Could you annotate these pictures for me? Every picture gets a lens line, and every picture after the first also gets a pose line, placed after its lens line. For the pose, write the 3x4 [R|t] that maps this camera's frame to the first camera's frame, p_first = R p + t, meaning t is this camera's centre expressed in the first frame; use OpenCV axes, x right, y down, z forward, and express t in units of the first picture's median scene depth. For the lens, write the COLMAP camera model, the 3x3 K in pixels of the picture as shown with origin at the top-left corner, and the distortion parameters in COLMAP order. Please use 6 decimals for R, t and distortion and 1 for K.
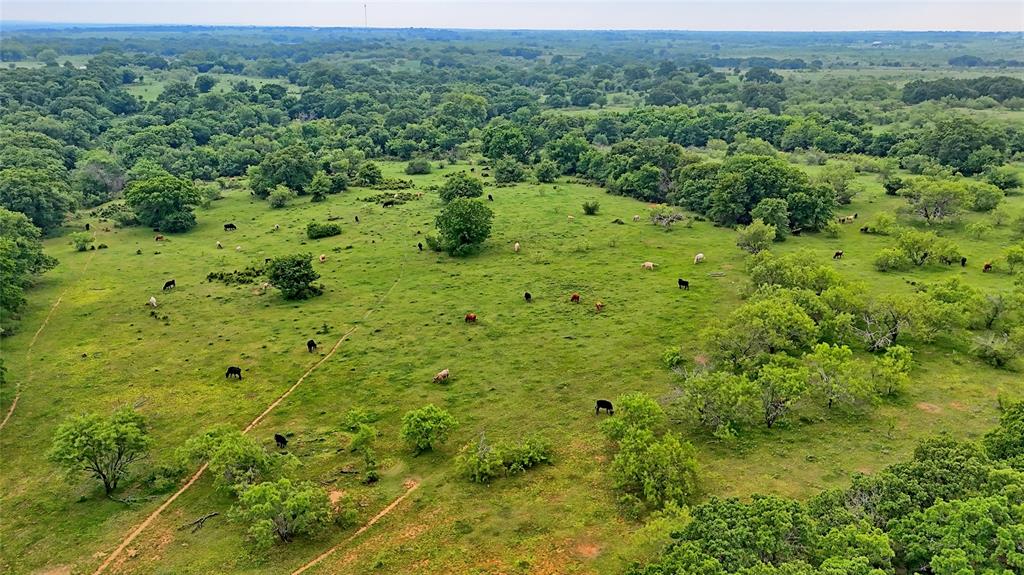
lens RADIAL K [[739.1, 0, 512.0], [0, 739.1, 287.5], [0, 0, 1]] dist [0.103148, -0.097598]
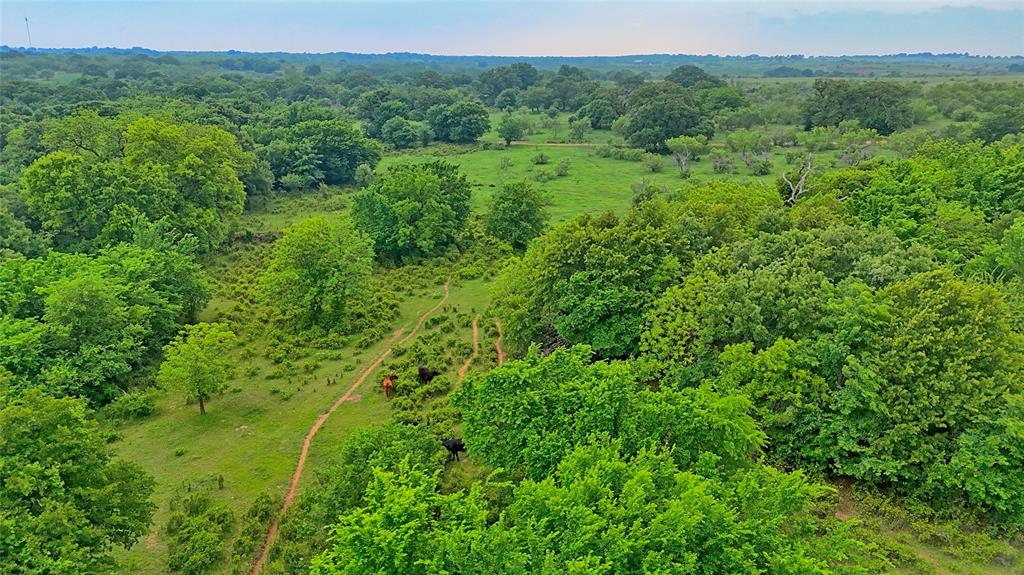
lens RADIAL K [[739.1, 0, 512.0], [0, 739.1, 287.5], [0, 0, 1]] dist [0.103148, -0.097598]
pose [[0.938840, -0.106481, 0.327477, -0.066827], [0.117784, 0.992929, -0.014816, -0.350523], [-0.323584, 0.052482, 0.944743, 1.370480]]
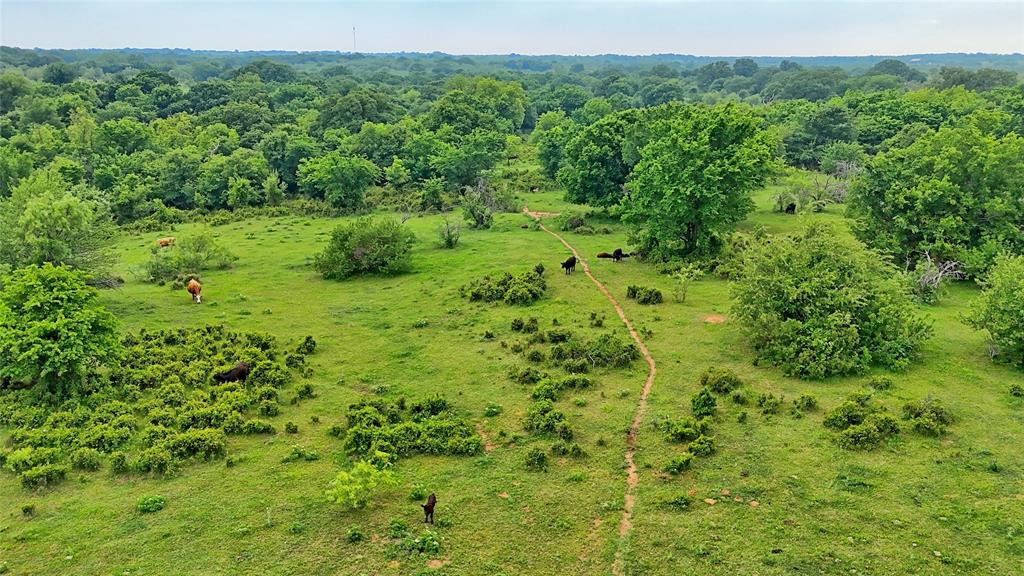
lens RADIAL K [[739.1, 0, 512.0], [0, 739.1, 288.0], [0, 0, 1]] dist [0.103148, -0.097598]
pose [[0.999942, -0.004239, 0.009879, -0.091270], [0.004596, 0.999324, -0.036468, -0.166517], [-0.009717, 0.036511, 0.999286, 0.877716]]
